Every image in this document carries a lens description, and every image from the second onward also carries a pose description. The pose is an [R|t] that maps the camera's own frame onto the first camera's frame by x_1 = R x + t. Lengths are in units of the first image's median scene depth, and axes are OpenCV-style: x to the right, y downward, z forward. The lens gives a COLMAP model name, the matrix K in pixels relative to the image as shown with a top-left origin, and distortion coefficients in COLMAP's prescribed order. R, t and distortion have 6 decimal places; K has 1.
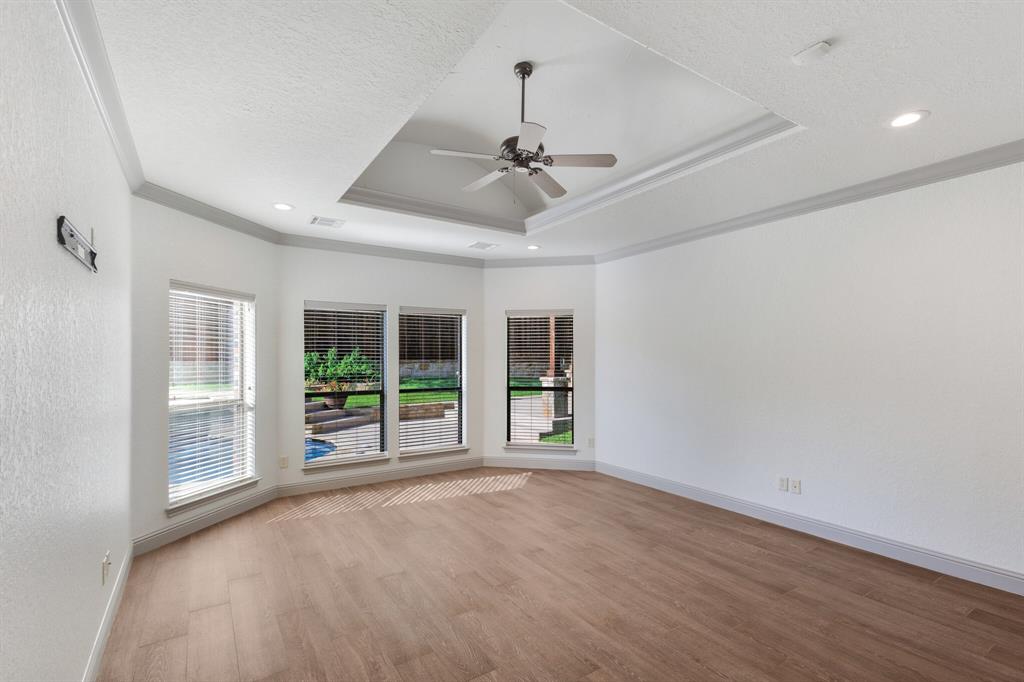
lens RADIAL K [[467.5, 0, 511.9], [0, 467.5, 346.7], [0, 0, 1]] dist [0.024358, 0.000217]
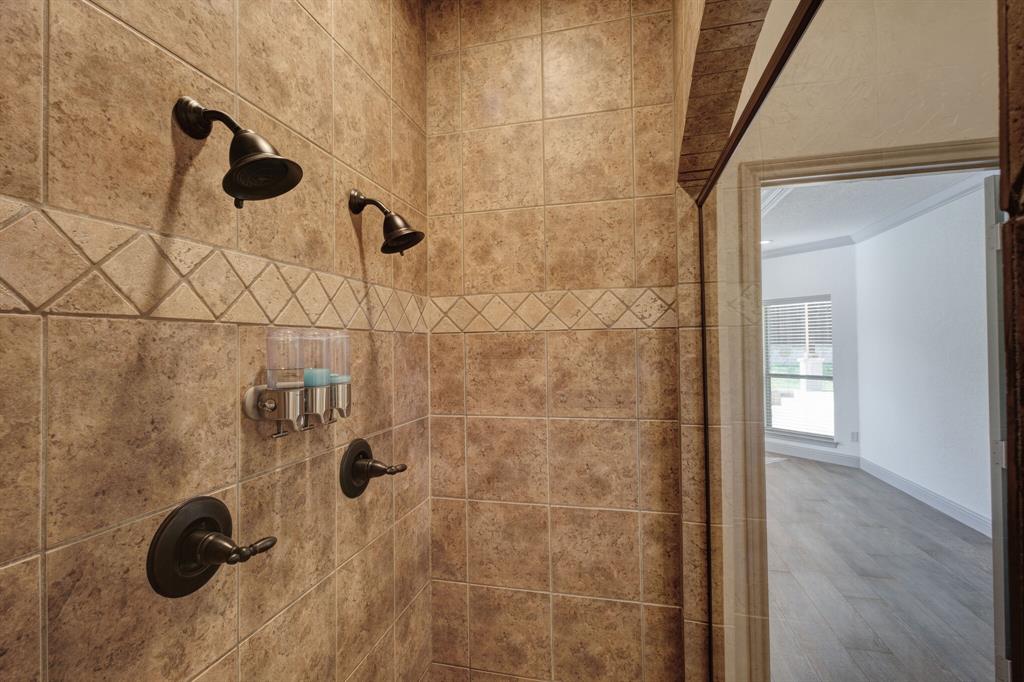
lens RADIAL K [[467.5, 0, 512.5], [0, 467.5, 341.3], [0, 0, 1]] dist [0.024358, 0.000217]
pose [[0.670947, -0.010640, -0.741429, 0.413584], [0.026150, 0.999615, 0.009319, -0.011186], [0.741044, -0.025641, 0.670967, -0.128374]]
